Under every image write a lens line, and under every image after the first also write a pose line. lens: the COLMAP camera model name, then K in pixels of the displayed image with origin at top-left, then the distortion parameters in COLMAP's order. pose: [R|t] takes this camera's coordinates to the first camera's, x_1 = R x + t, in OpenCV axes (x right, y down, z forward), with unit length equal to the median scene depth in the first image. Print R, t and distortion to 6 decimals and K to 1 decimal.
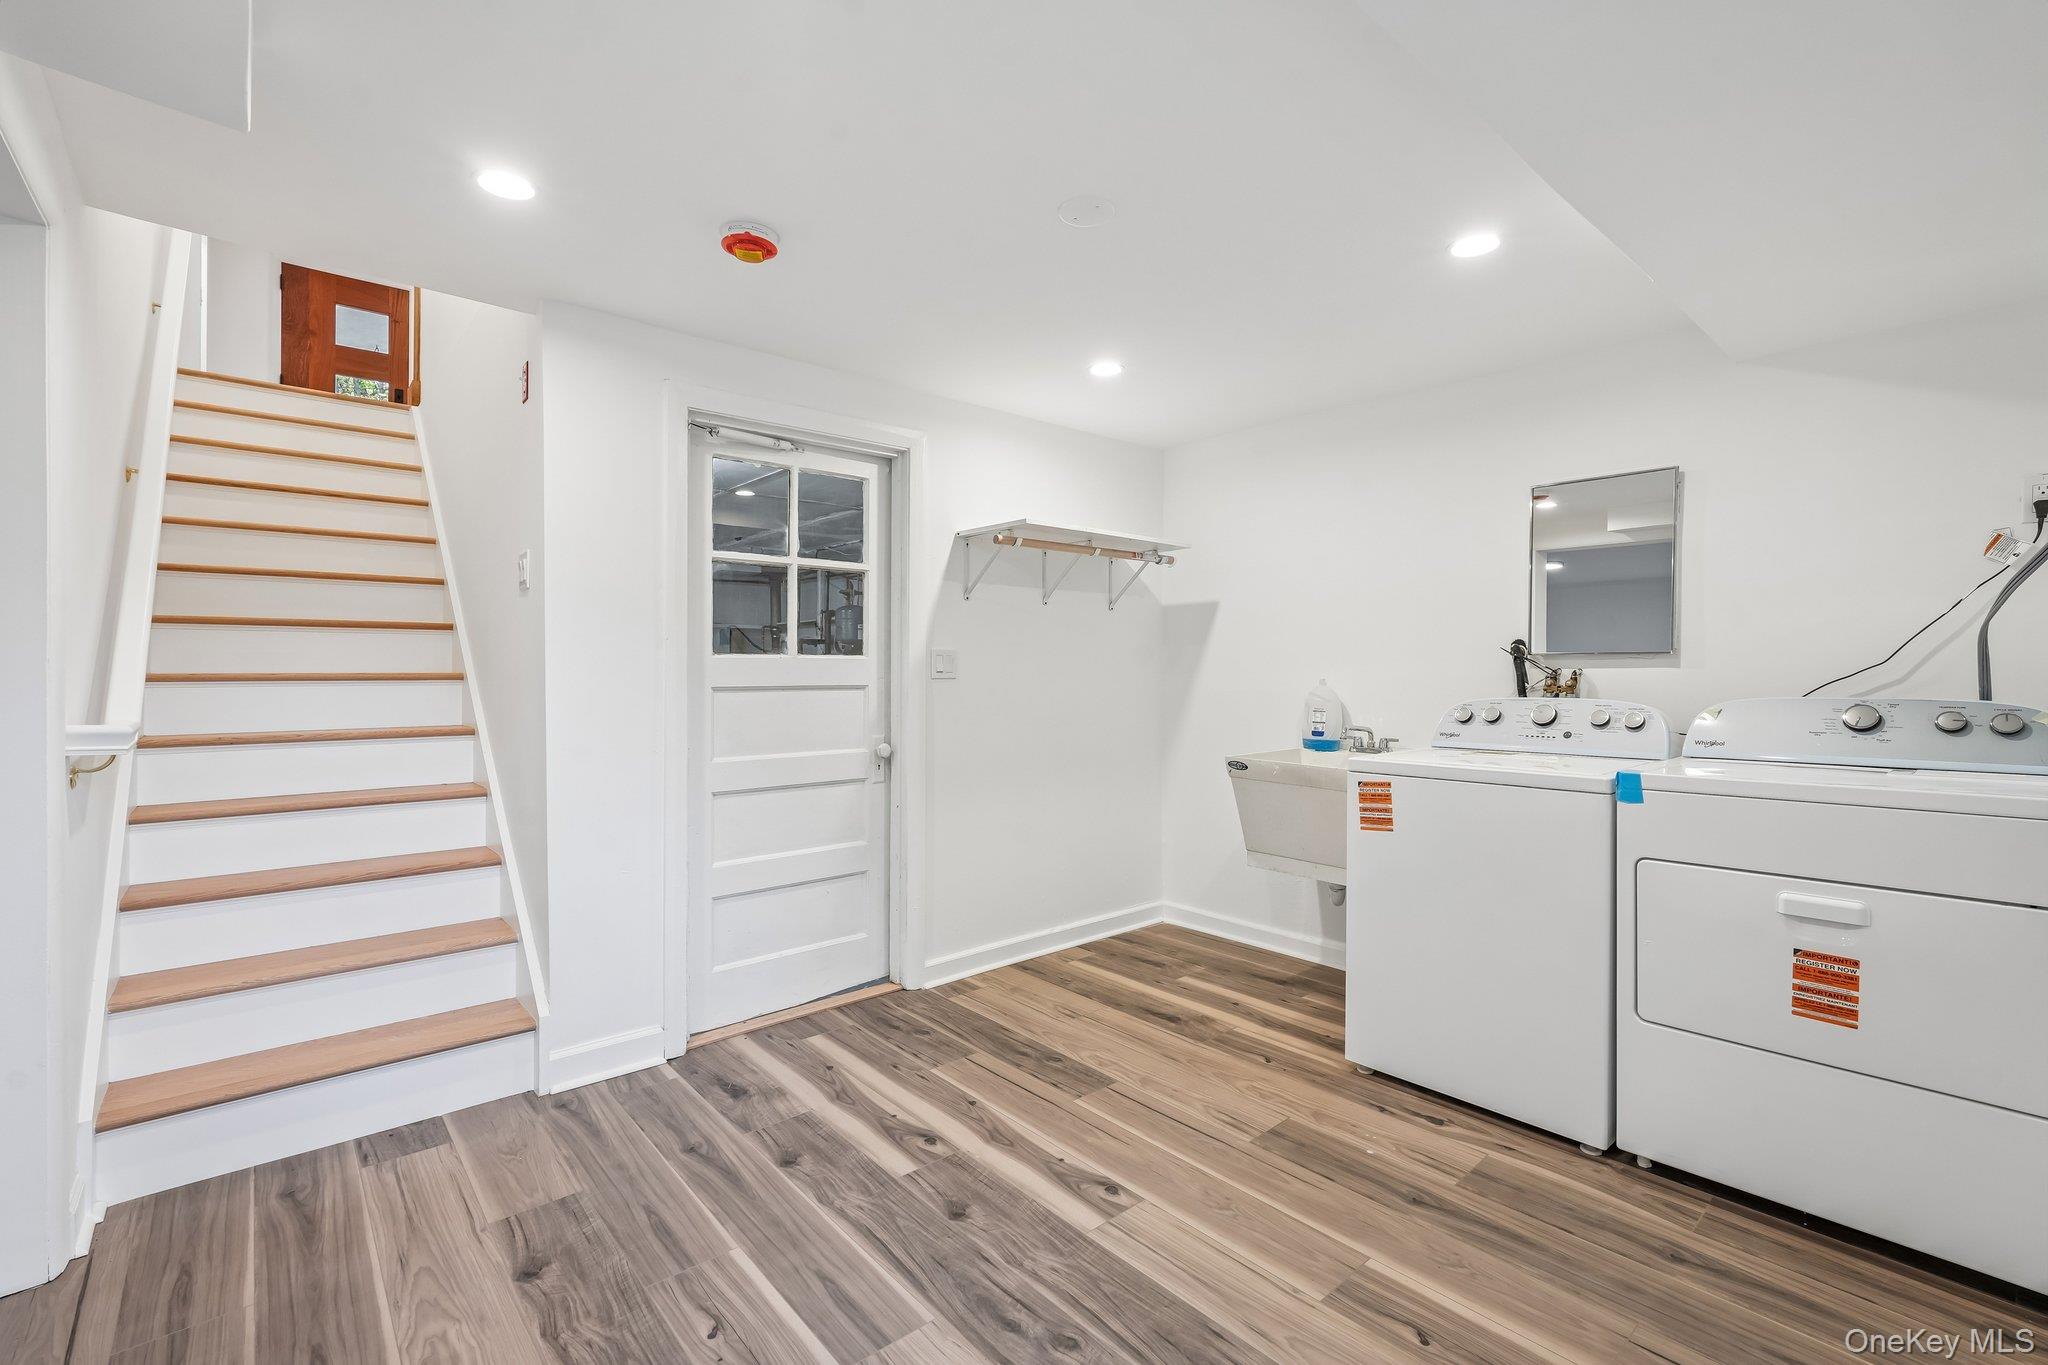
lens RADIAL K [[890.4, 0, 1024.0], [0, 890.4, 673.4], [0, 0, 1]] dist [-0.015338, 0.009165]
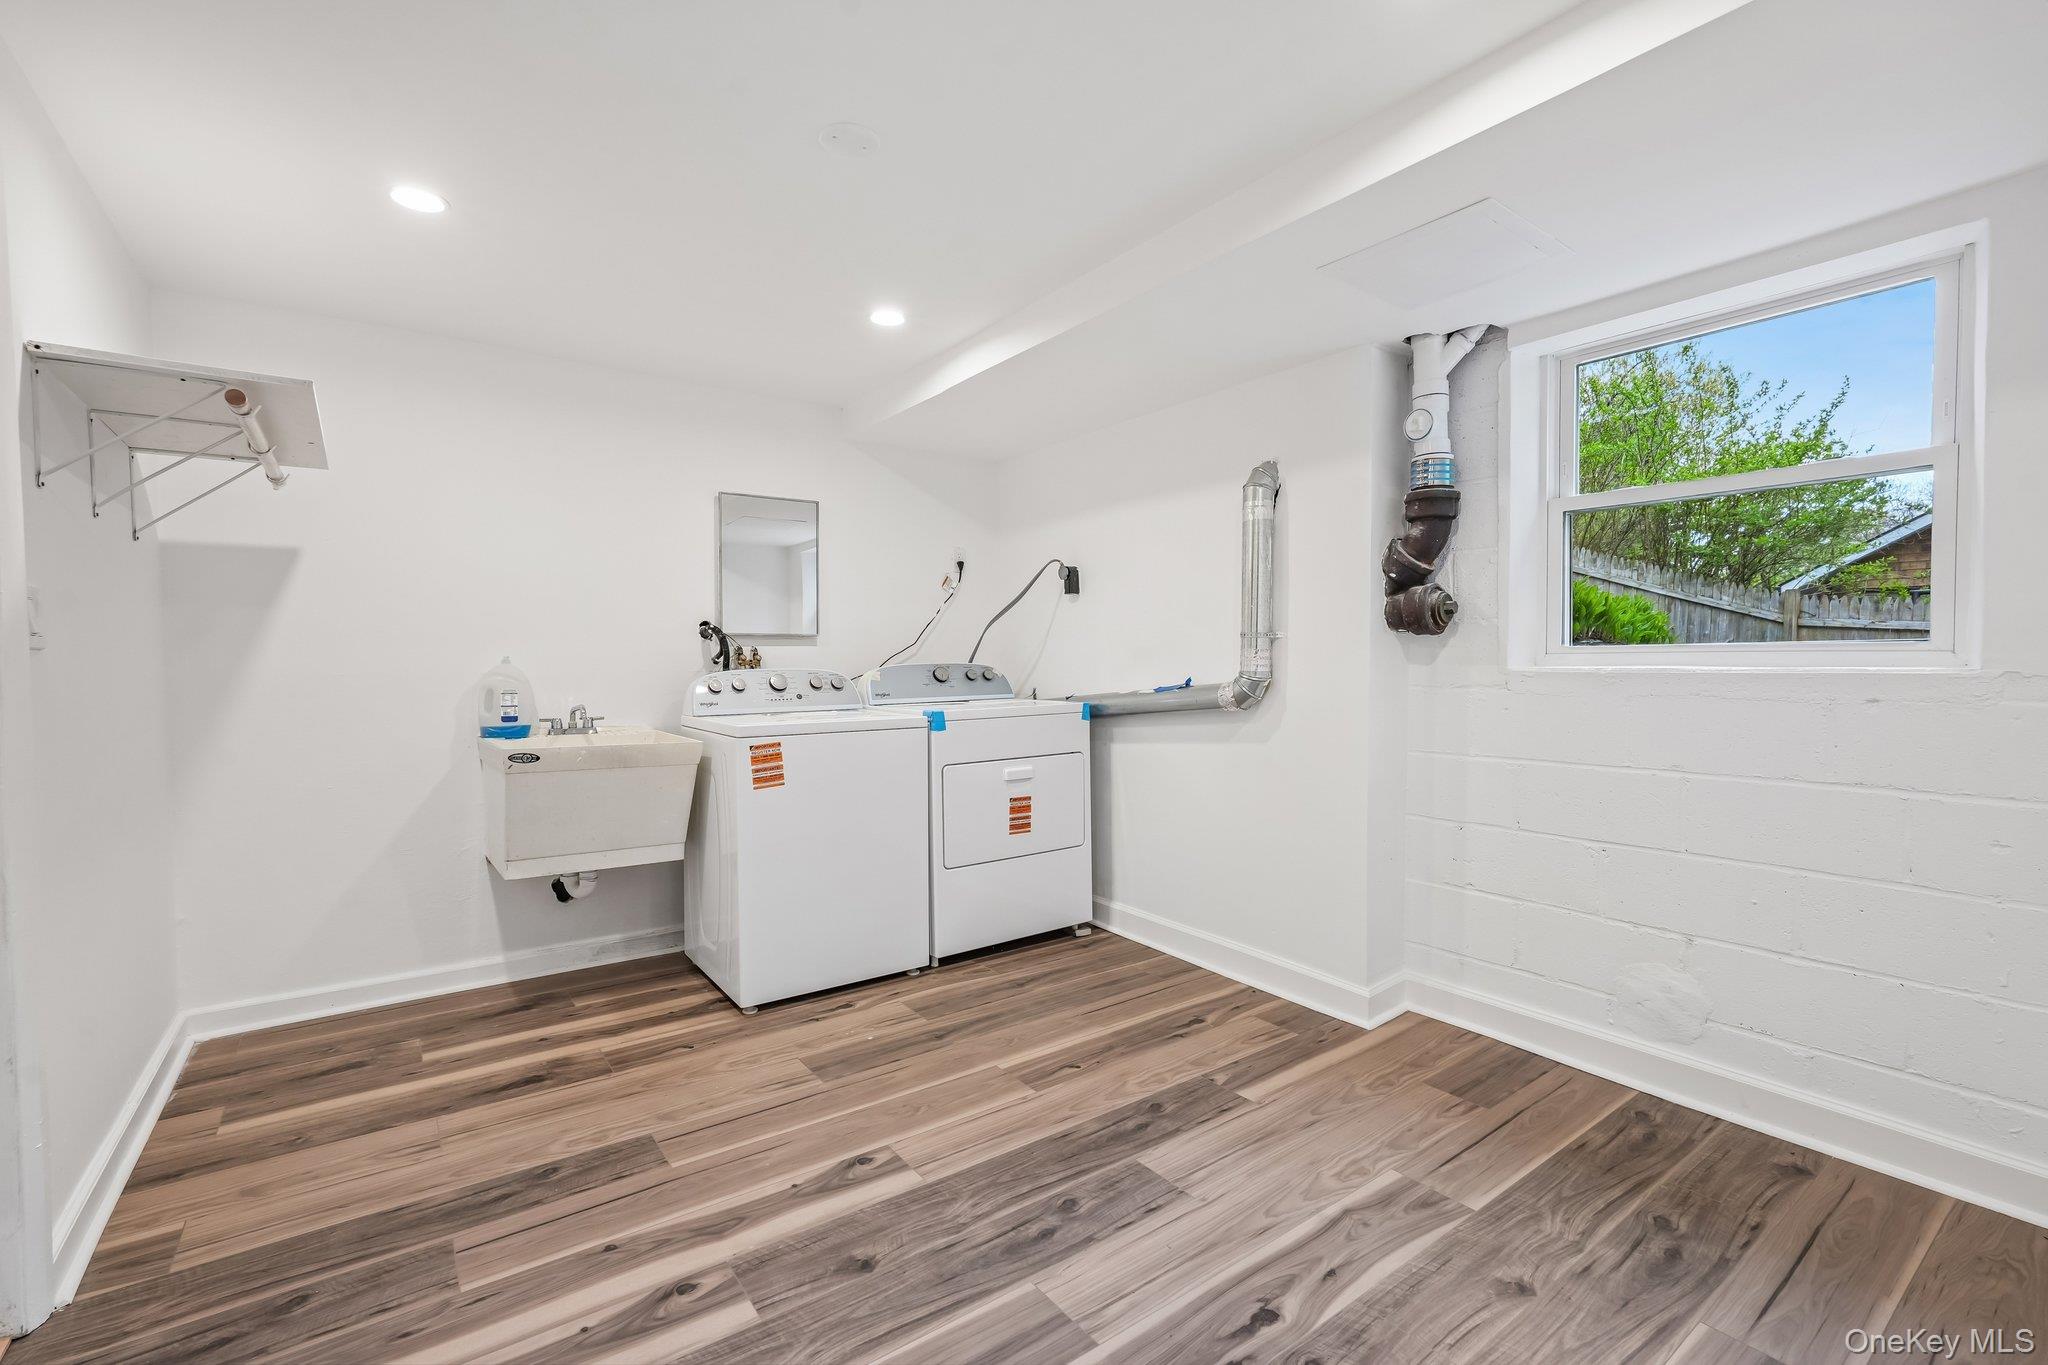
lens RADIAL K [[900.7, 0, 1010.3], [0, 900.7, 689.9], [0, 0, 1]] dist [-0.014667, 0.009204]
pose [[0.098500, -0.031031, 0.994653, -0.739046], [0.010257, 0.999492, 0.030166, 0.026063], [-0.995084, 0.007231, 0.098768, 0.631366]]
